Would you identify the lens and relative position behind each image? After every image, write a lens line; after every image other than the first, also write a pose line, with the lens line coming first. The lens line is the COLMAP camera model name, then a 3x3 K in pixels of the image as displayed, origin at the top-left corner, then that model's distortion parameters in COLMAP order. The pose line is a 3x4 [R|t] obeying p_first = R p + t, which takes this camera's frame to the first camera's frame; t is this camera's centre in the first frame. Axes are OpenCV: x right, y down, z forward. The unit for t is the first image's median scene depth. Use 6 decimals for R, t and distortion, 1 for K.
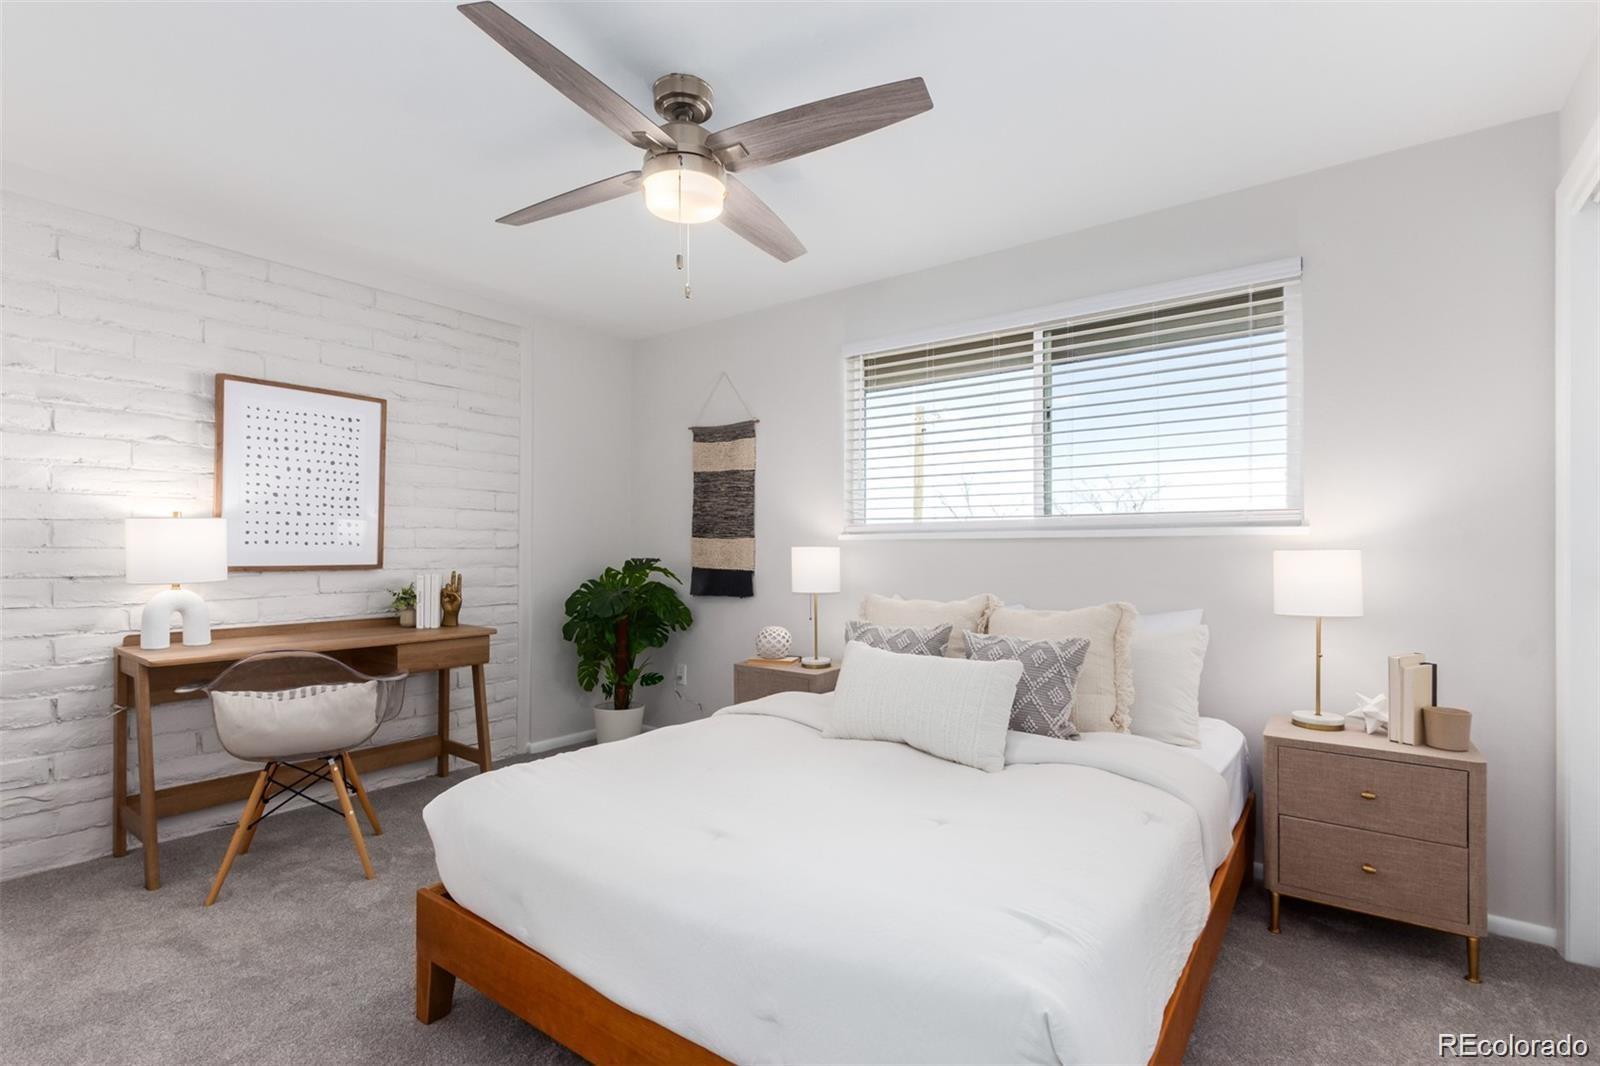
lens RADIAL K [[736.2, 0, 796.7], [0, 736.2, 544.2], [0, 0, 1]] dist [-0.009874, 0.000308]
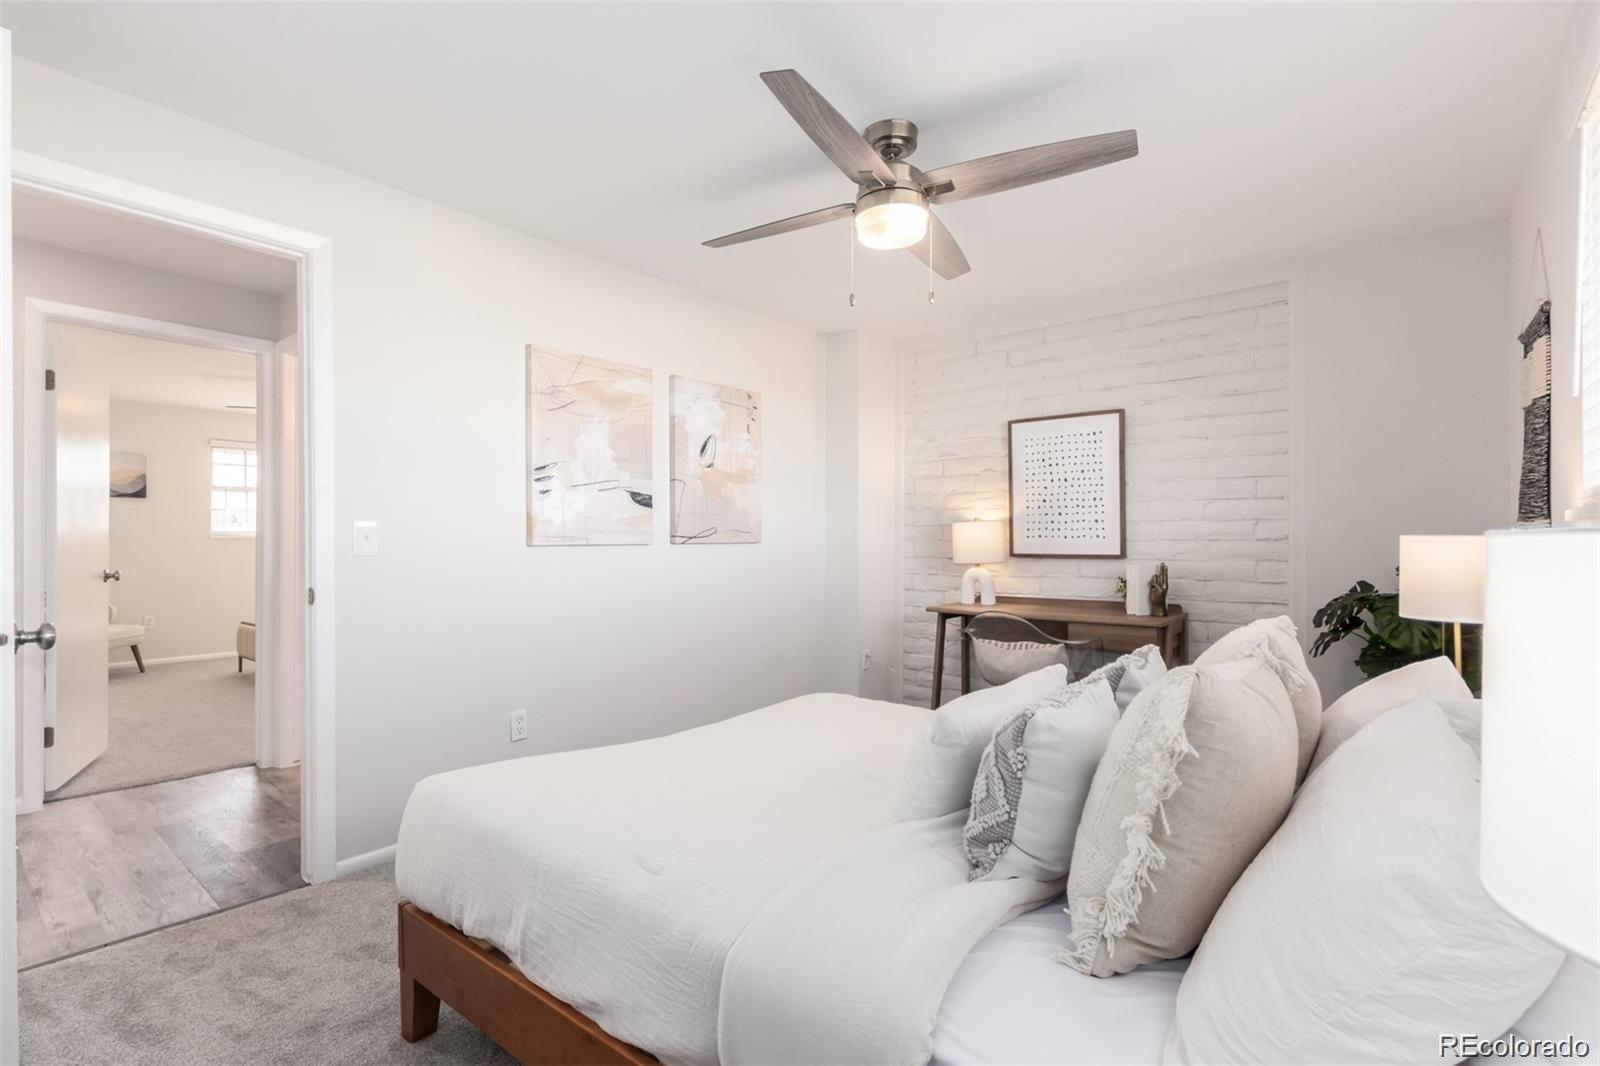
lens RADIAL K [[736.2, 0, 796.7], [0, 736.2, 544.2], [0, 0, 1]] dist [-0.009874, 0.000308]
pose [[-0.041132, 0.001135, -0.999153, 0.620507], [0.008636, 0.999962, 0.000780, 0.006333], [0.999116, -0.008597, -0.041140, 0.572839]]
